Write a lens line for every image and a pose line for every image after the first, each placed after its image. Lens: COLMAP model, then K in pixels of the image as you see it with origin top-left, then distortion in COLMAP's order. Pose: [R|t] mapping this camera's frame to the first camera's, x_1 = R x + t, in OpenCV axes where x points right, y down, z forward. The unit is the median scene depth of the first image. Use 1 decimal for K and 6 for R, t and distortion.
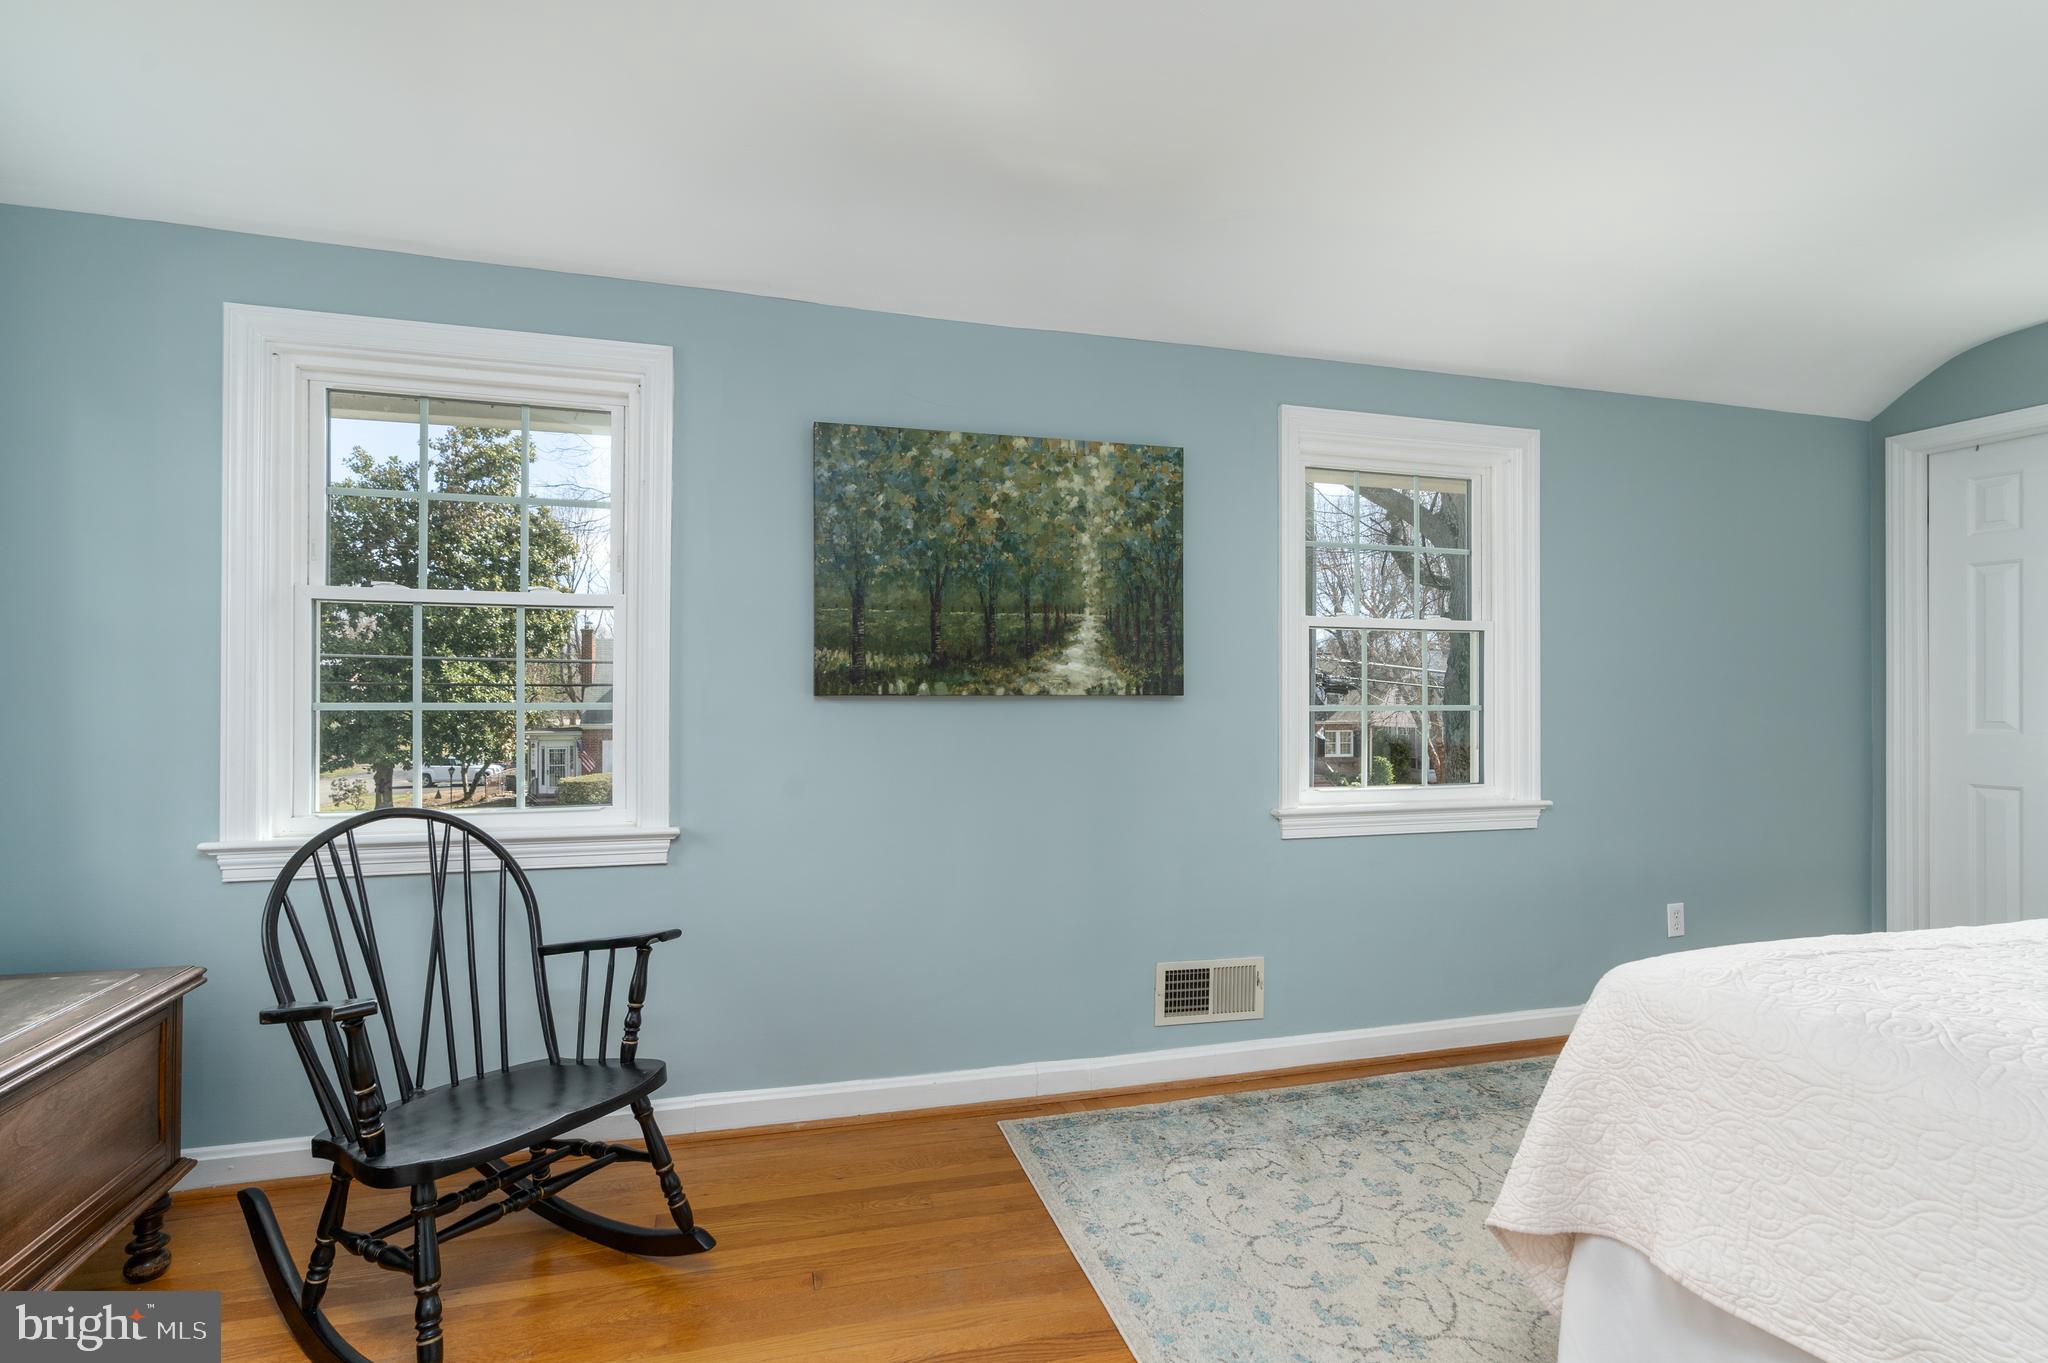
lens RADIAL K [[951.4, 0, 1023.6], [0, 951.4, 685.8], [0, 0, 1]] dist [-0.006078, 0.001552]
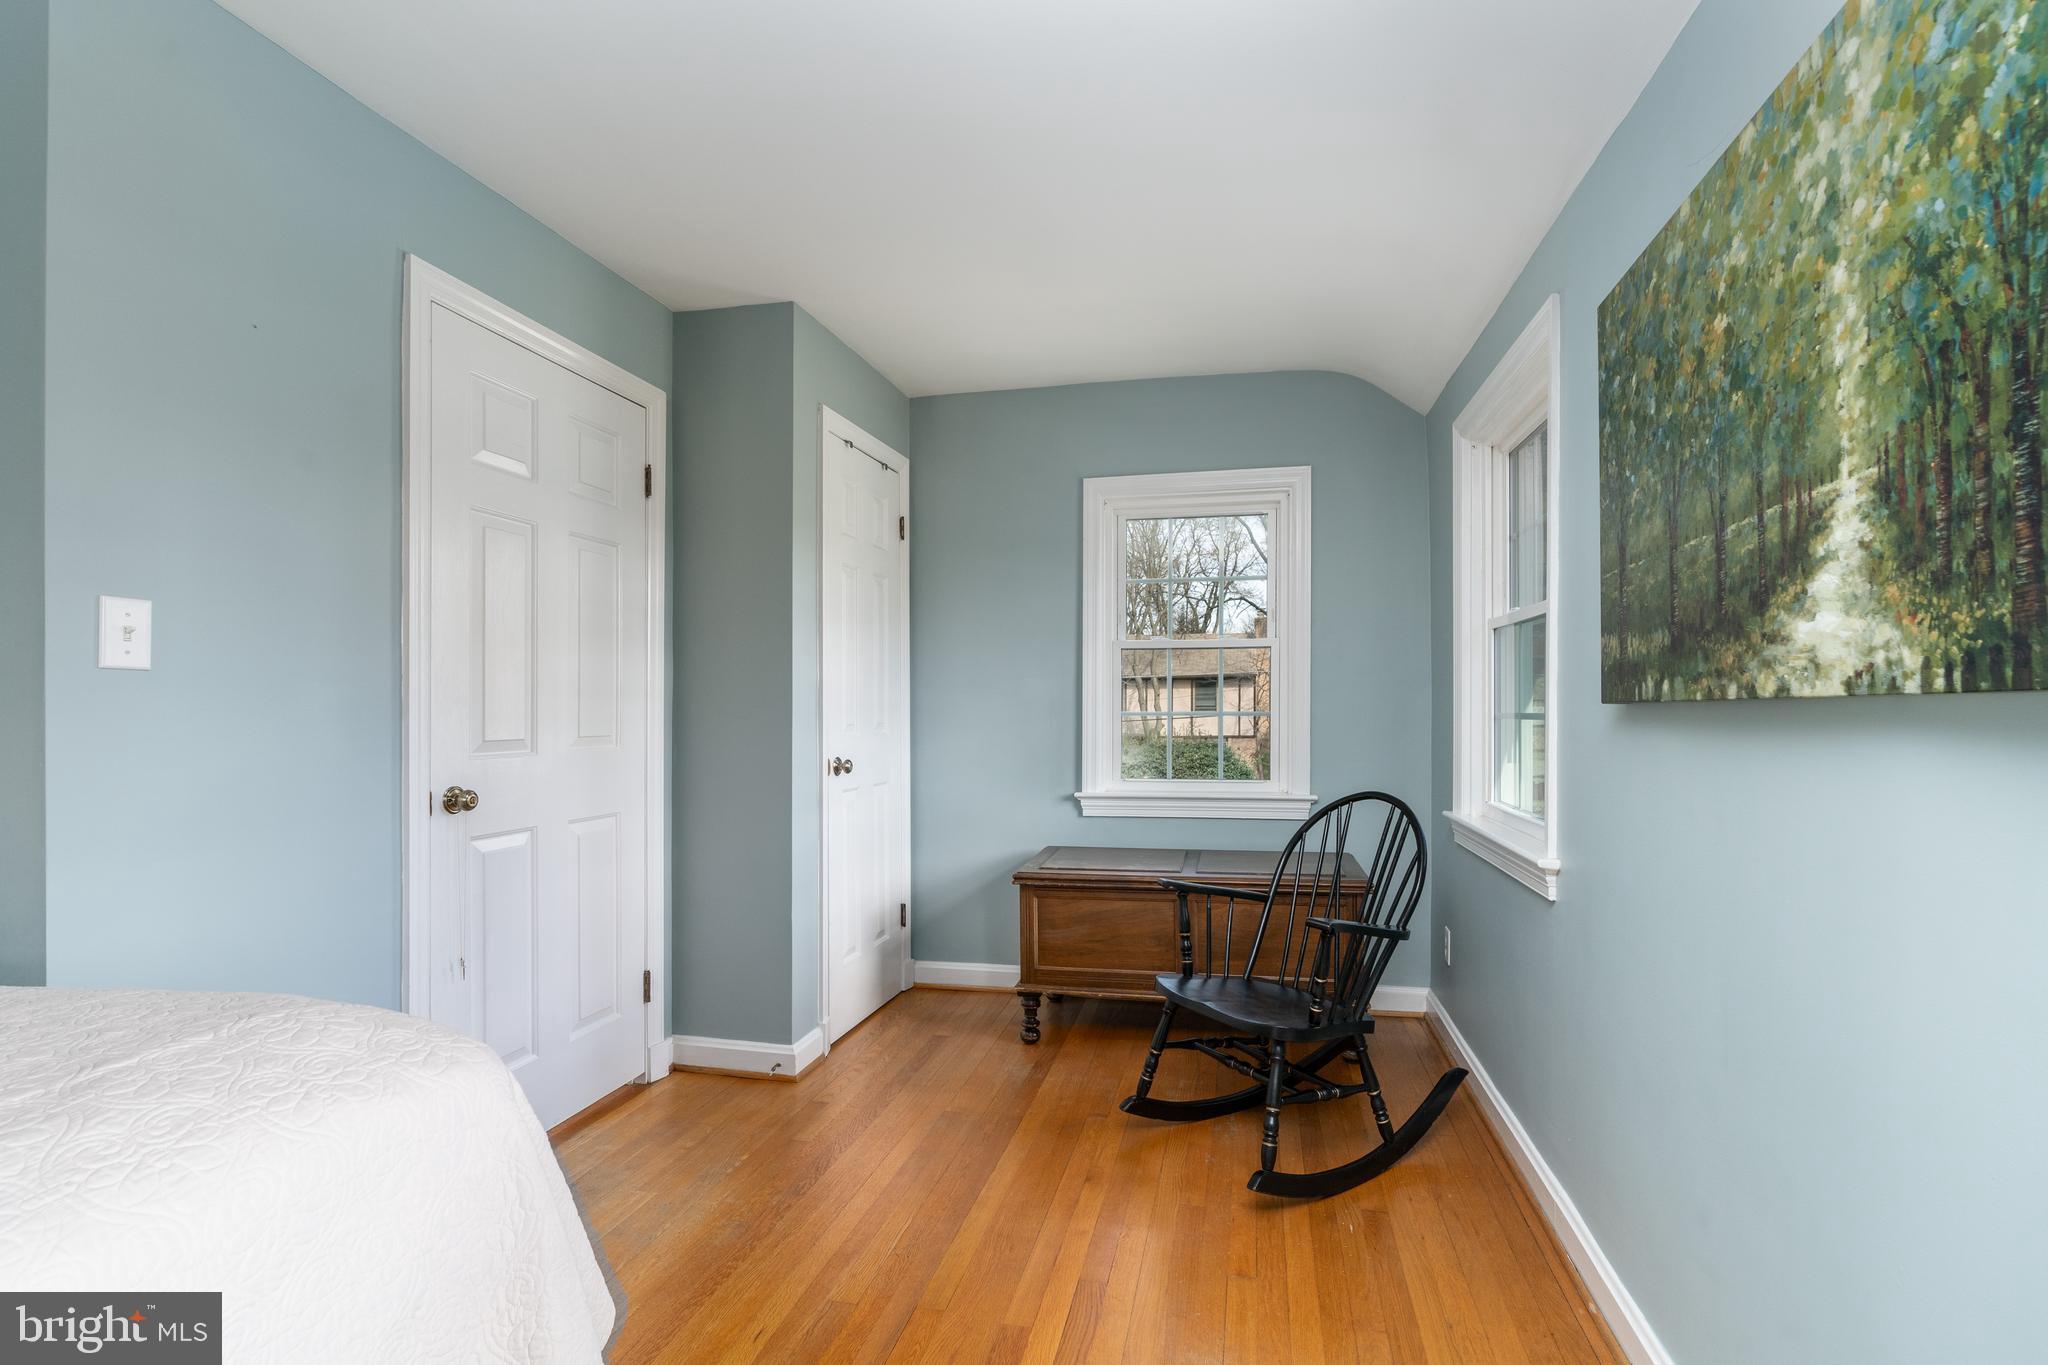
lens RADIAL K [[951.4, 0, 1023.6], [0, 951.4, 686.8], [0, 0, 1]] dist [-0.006078, 0.001552]
pose [[-0.484223, -0.019203, -0.874734, 0.540096], [0.023490, 0.999113, -0.034937, 0.011465], [0.874629, -0.037465, -0.483343, 0.892528]]
